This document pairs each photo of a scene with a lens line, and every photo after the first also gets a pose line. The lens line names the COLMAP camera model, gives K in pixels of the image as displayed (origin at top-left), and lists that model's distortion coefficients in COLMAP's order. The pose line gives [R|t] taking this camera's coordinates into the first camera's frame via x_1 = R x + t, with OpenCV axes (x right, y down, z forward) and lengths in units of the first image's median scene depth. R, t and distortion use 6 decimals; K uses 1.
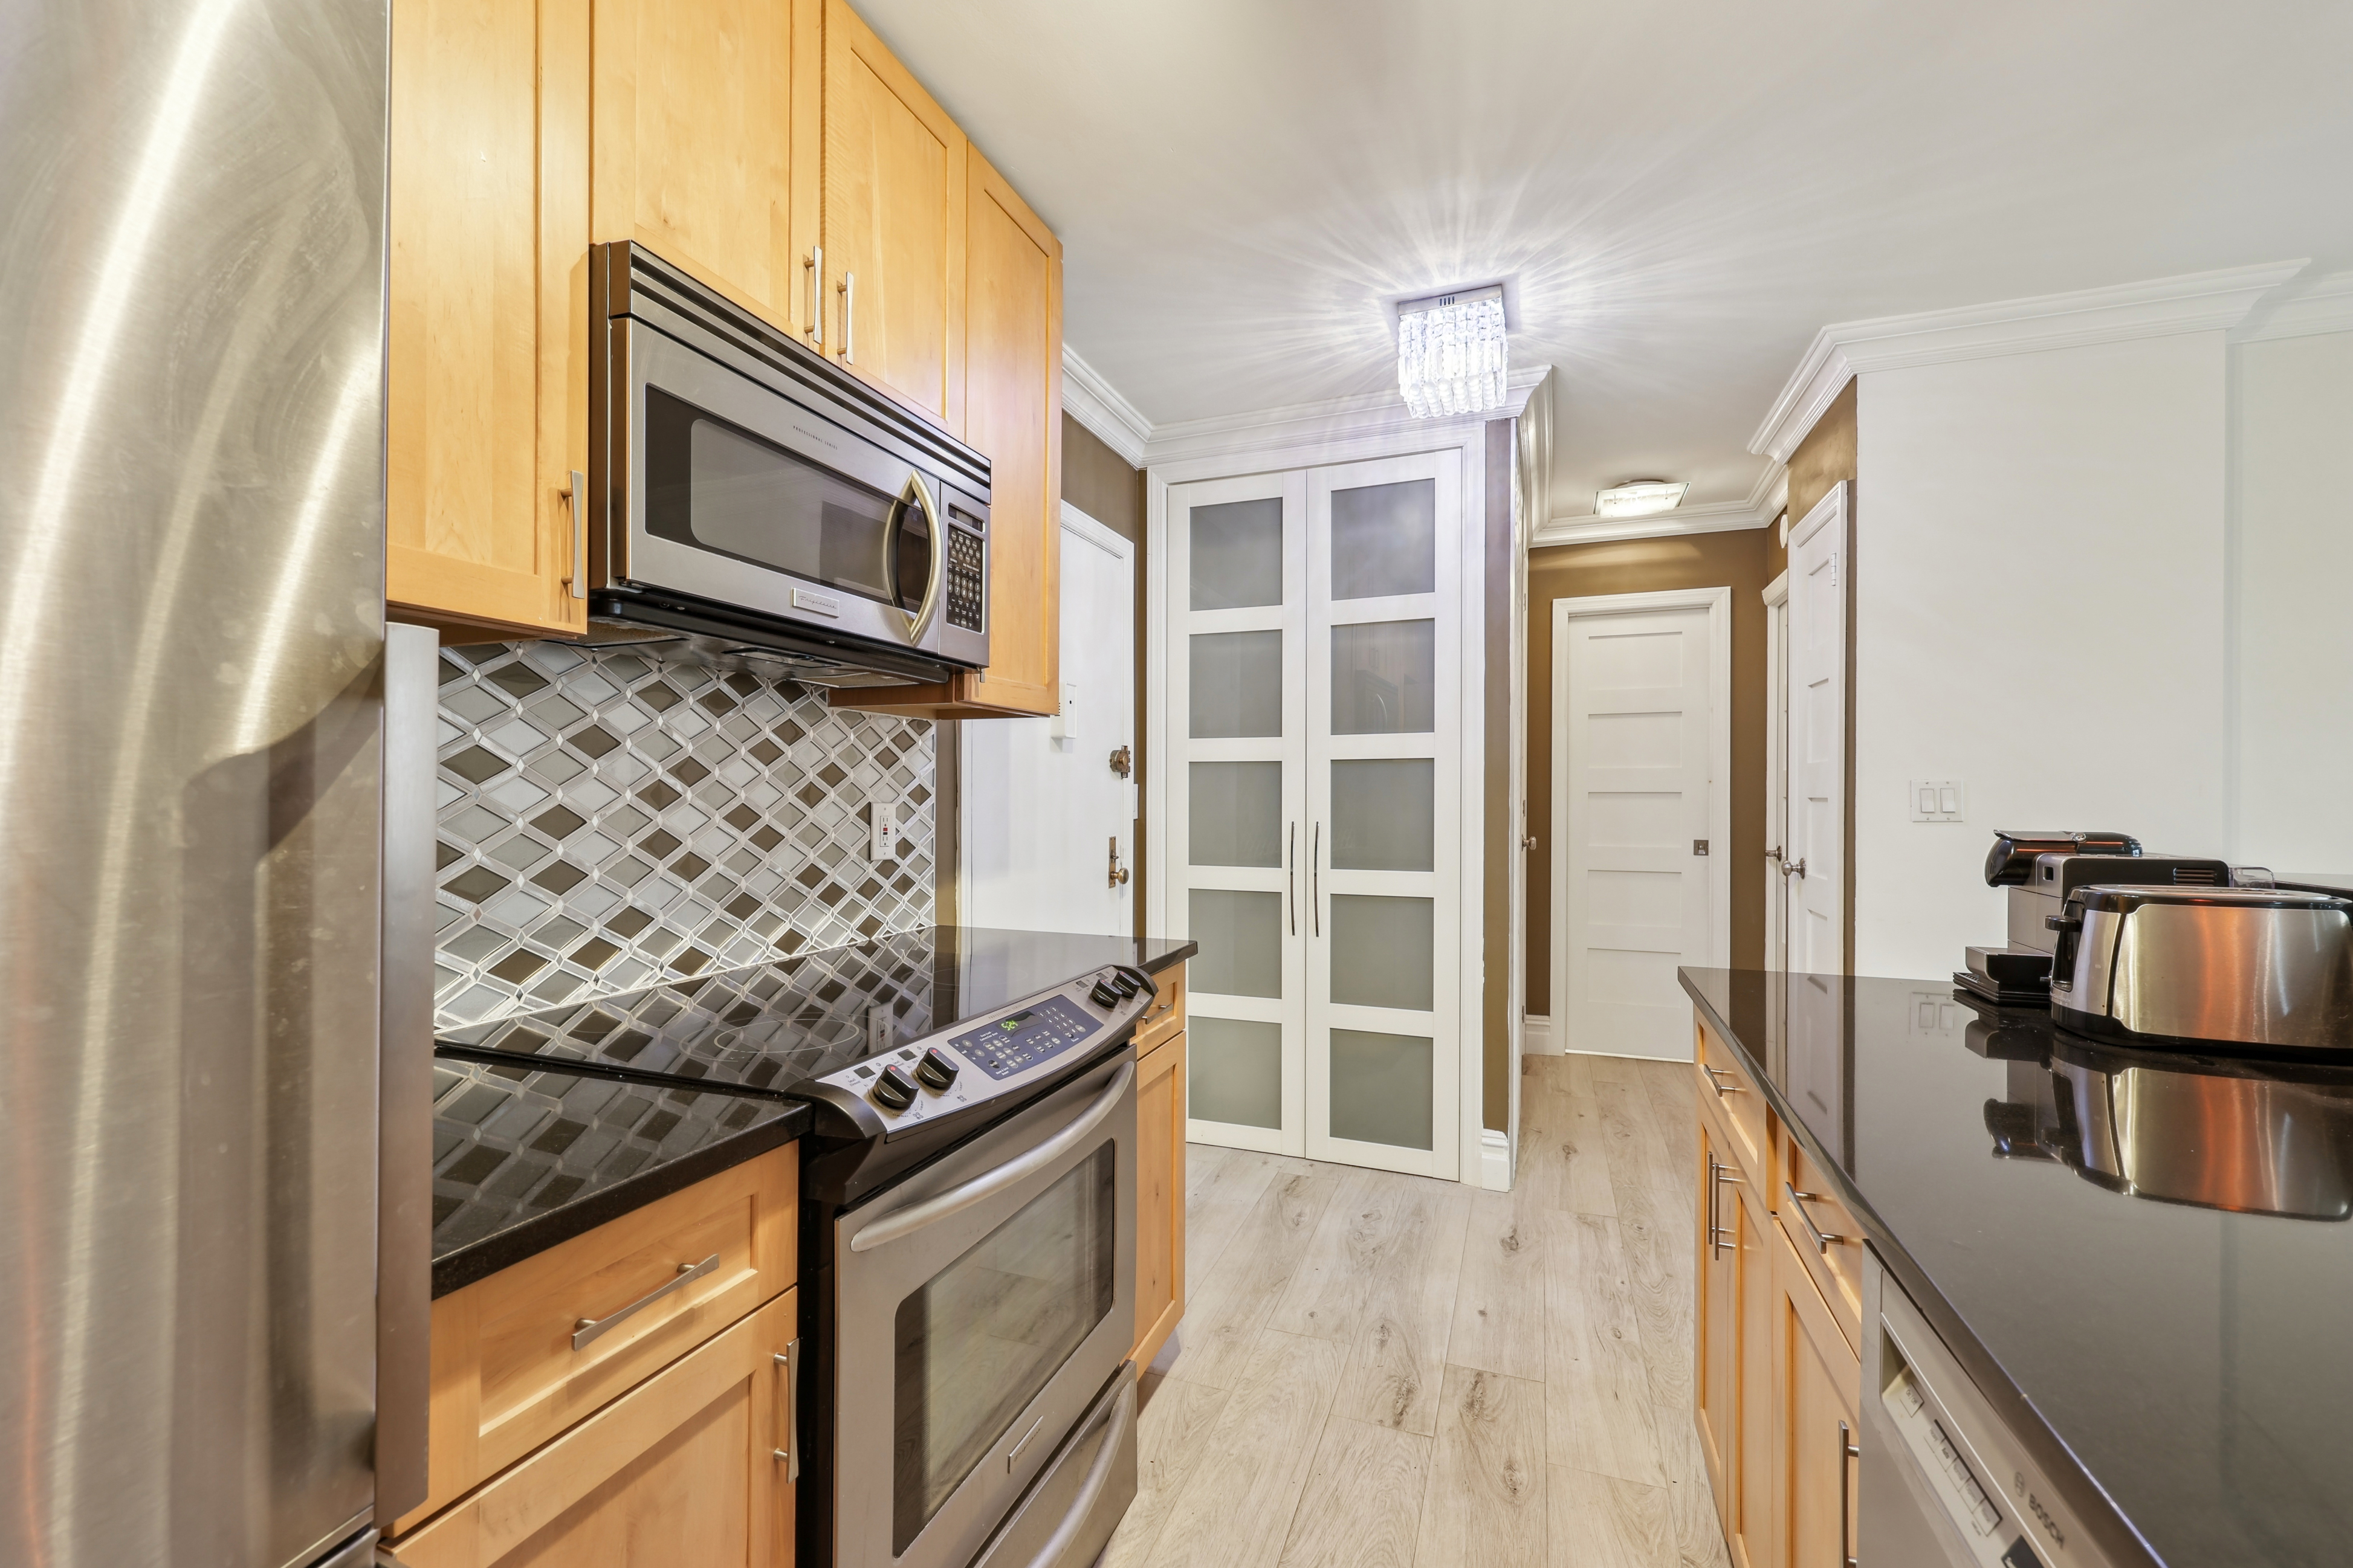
lens RADIAL K [[959.0, 0, 1181.0], [0, 959.0, 795.1], [0, 0, 1]] dist [-0.000908, 0.000508]
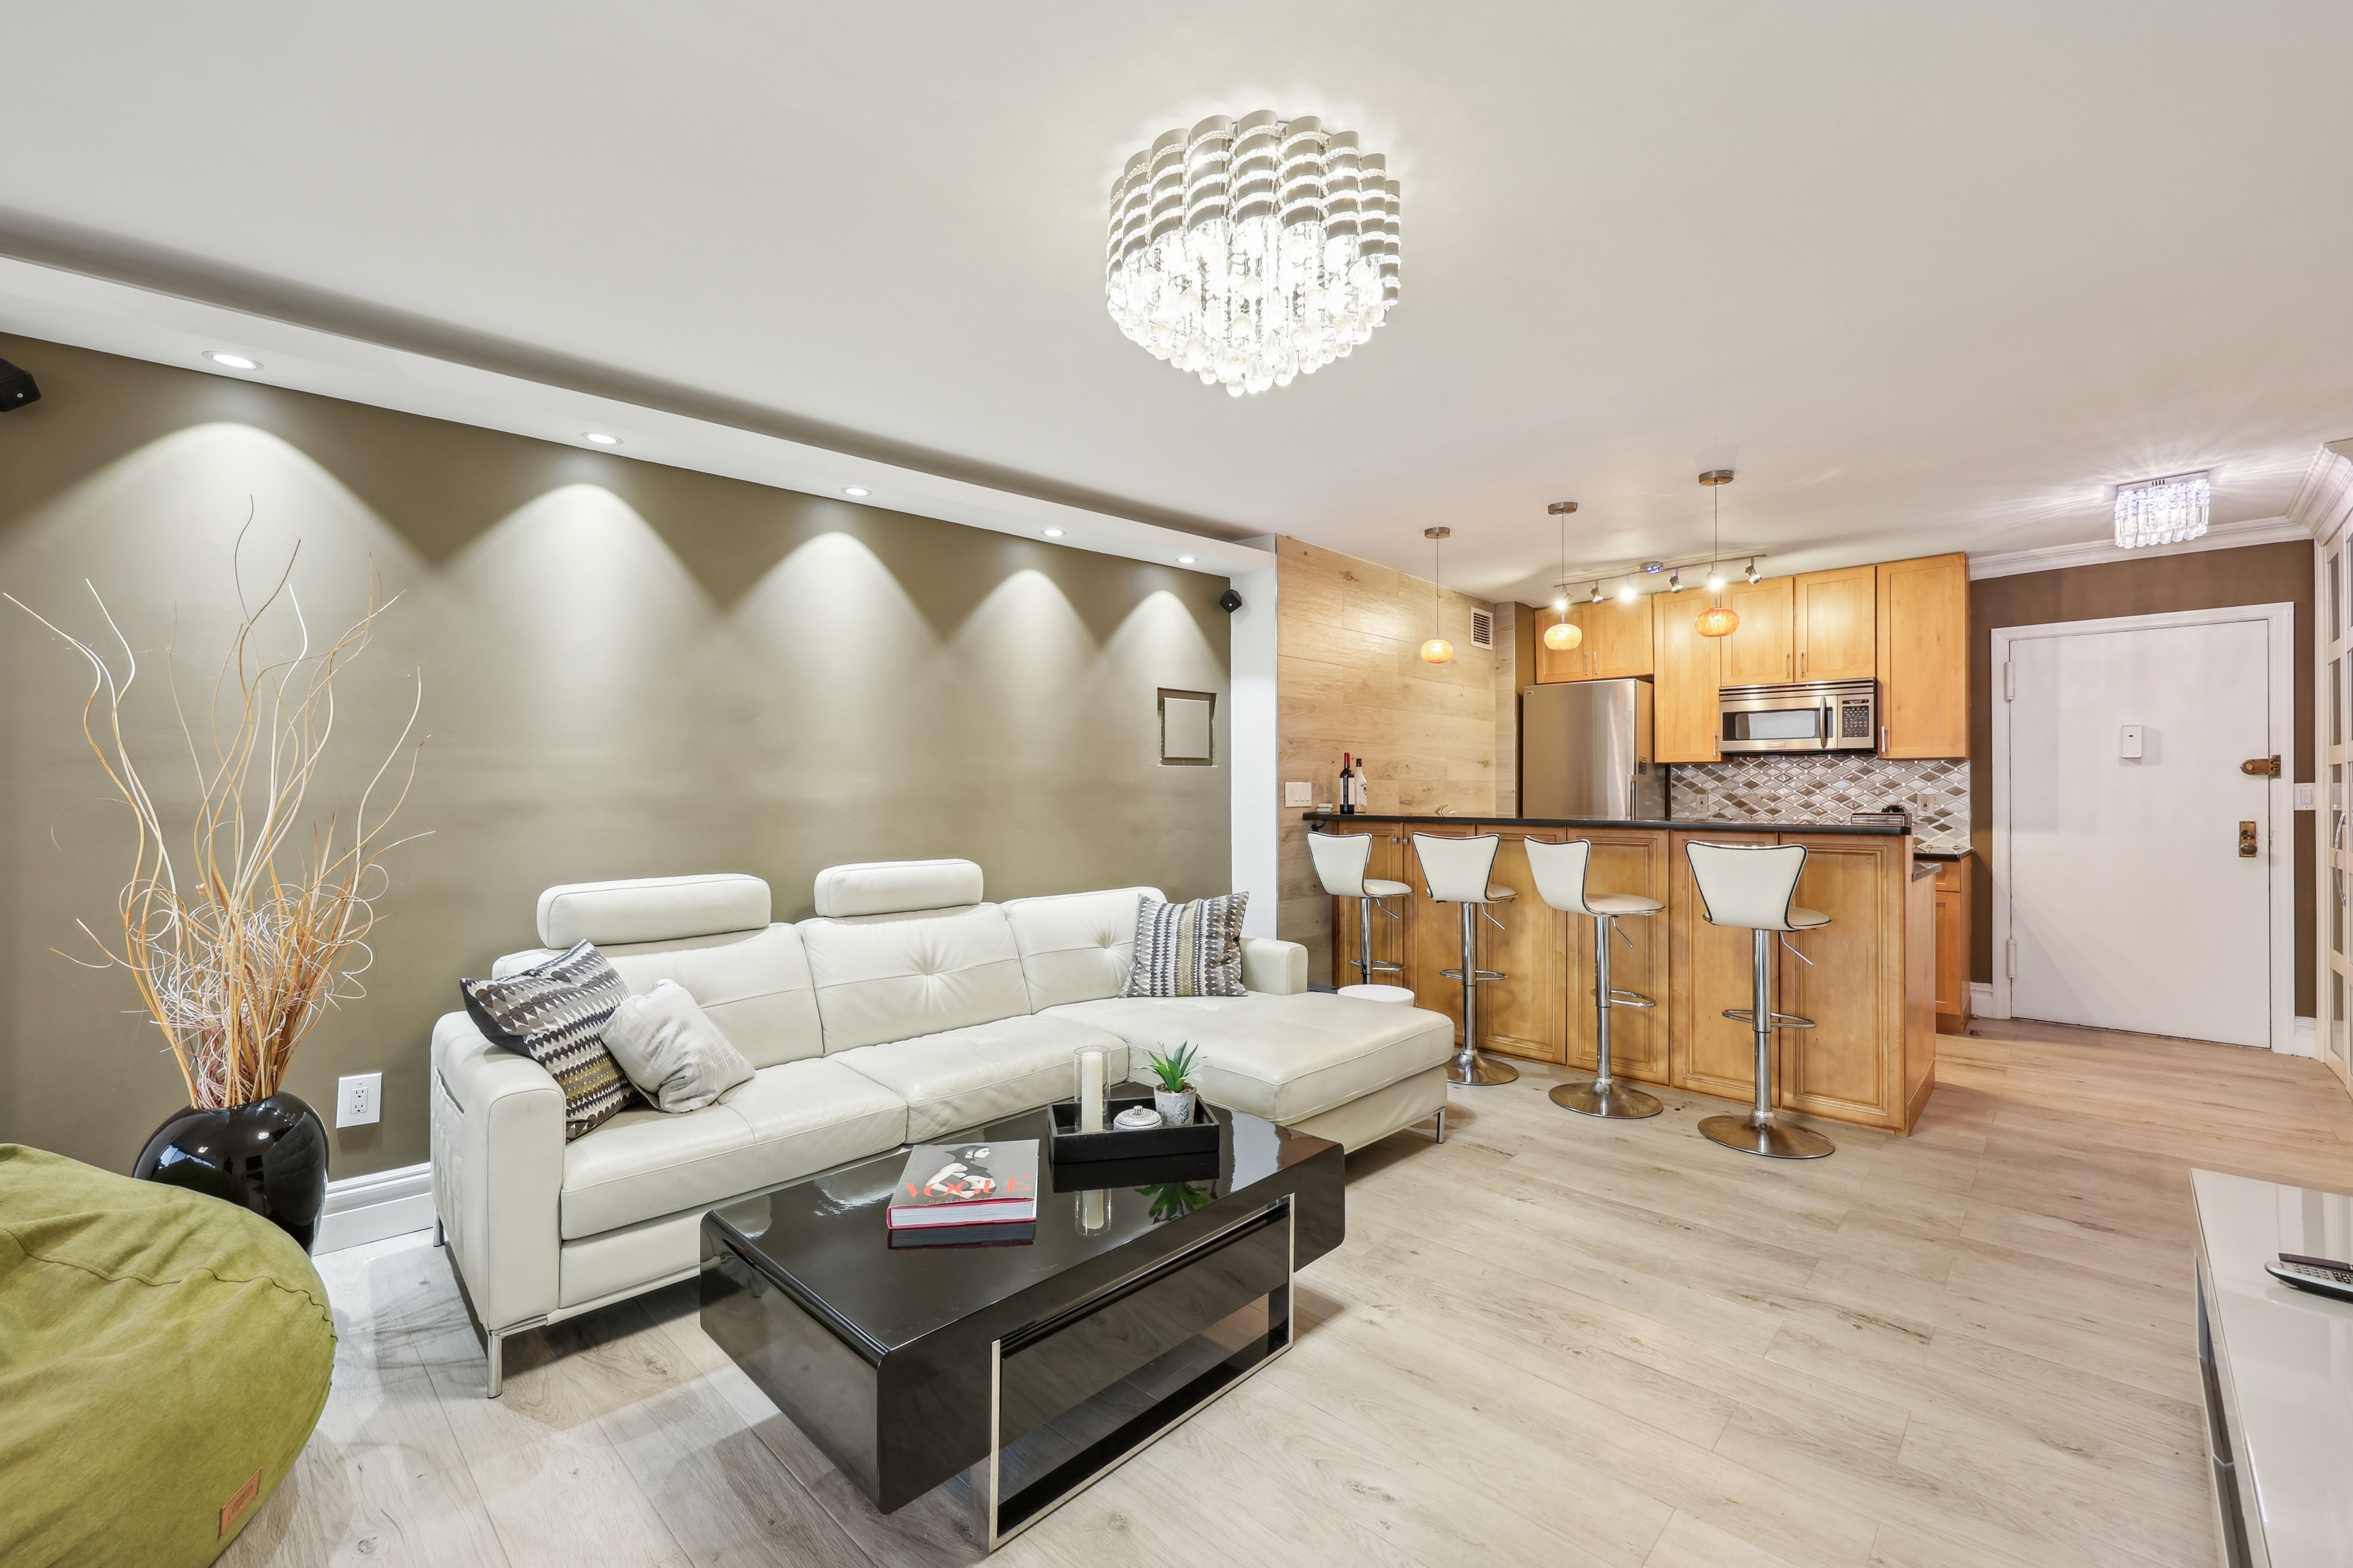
lens RADIAL K [[959.0, 0, 1167.2], [0, 959.0, 779.4], [0, 0, 1]] dist [-0.000908, 0.000508]
pose [[-0.401717, -0.014637, -0.915647, 3.397578], [-0.000668, 0.999877, -0.015690, 0.010758], [0.915764, -0.005692, -0.401677, 0.200854]]
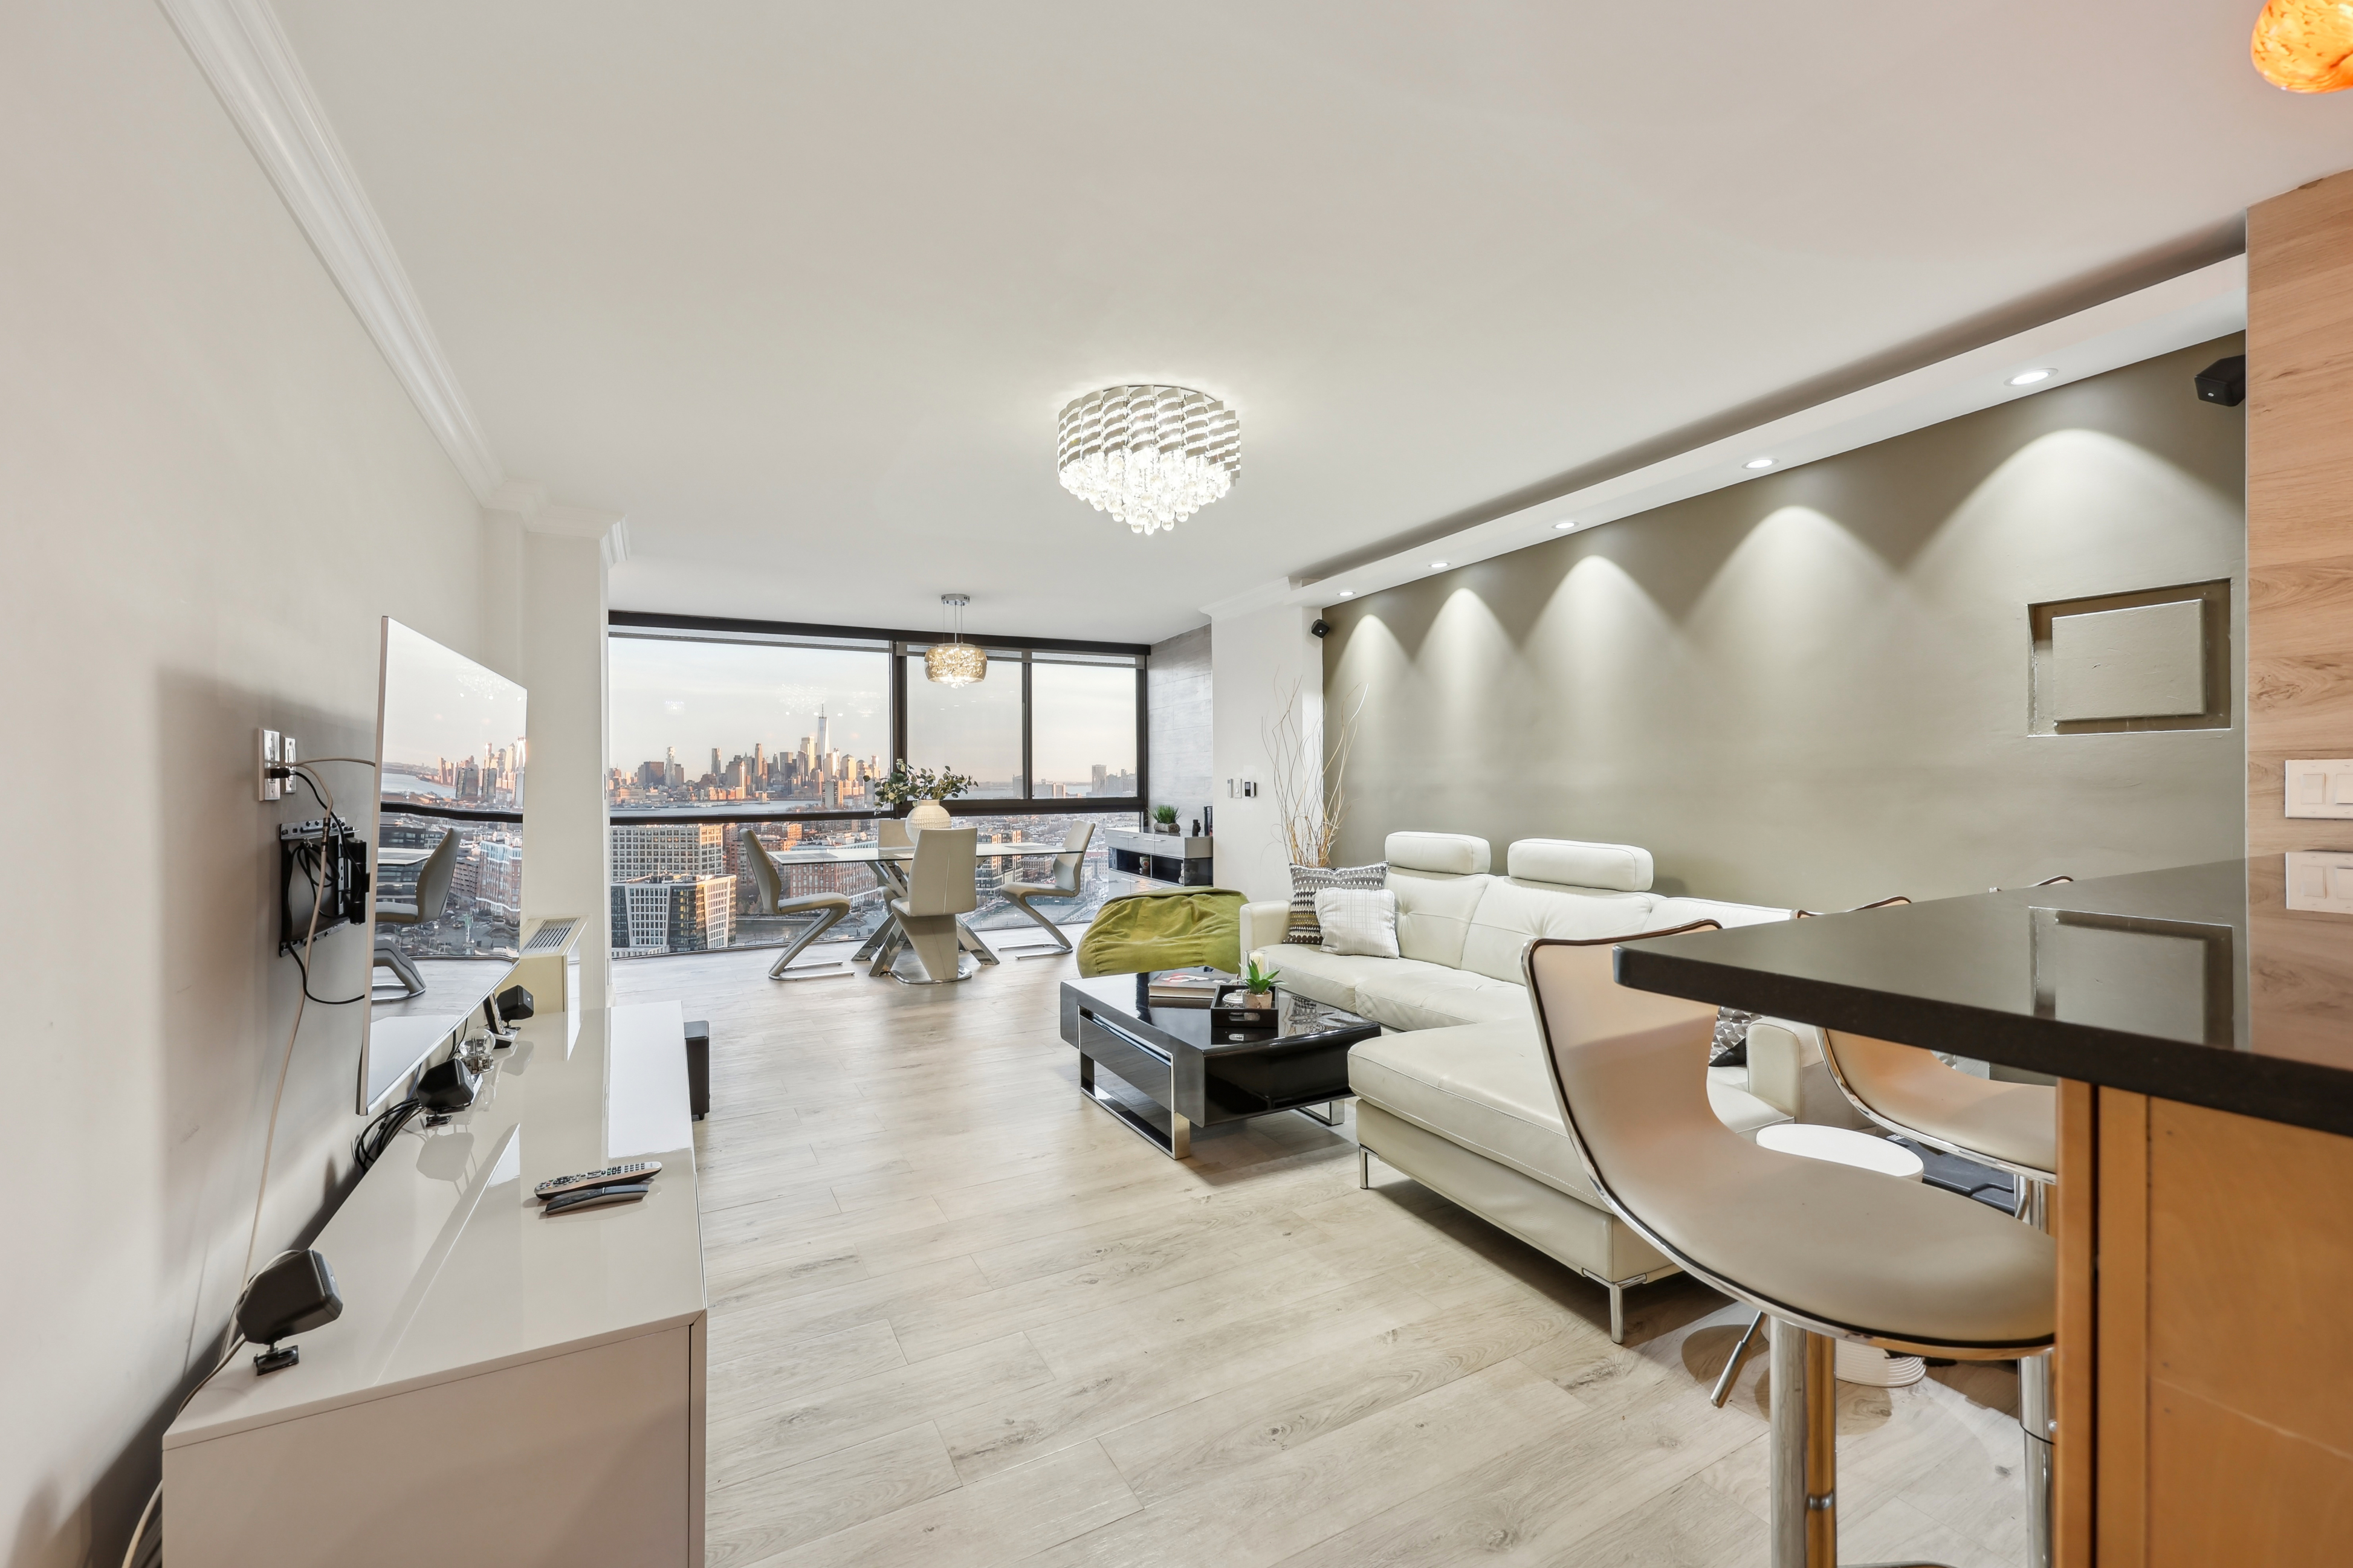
lens RADIAL K [[959.0, 0, 1175.0], [0, 959.0, 773.4], [0, 0, 1]] dist [-0.000908, 0.000508]
pose [[-0.754429, 0.002247, 0.656378, 1.049263], [0.000234, 0.999995, -0.003154, -0.003898], [-0.656382, -0.002226, -0.754426, 1.196520]]
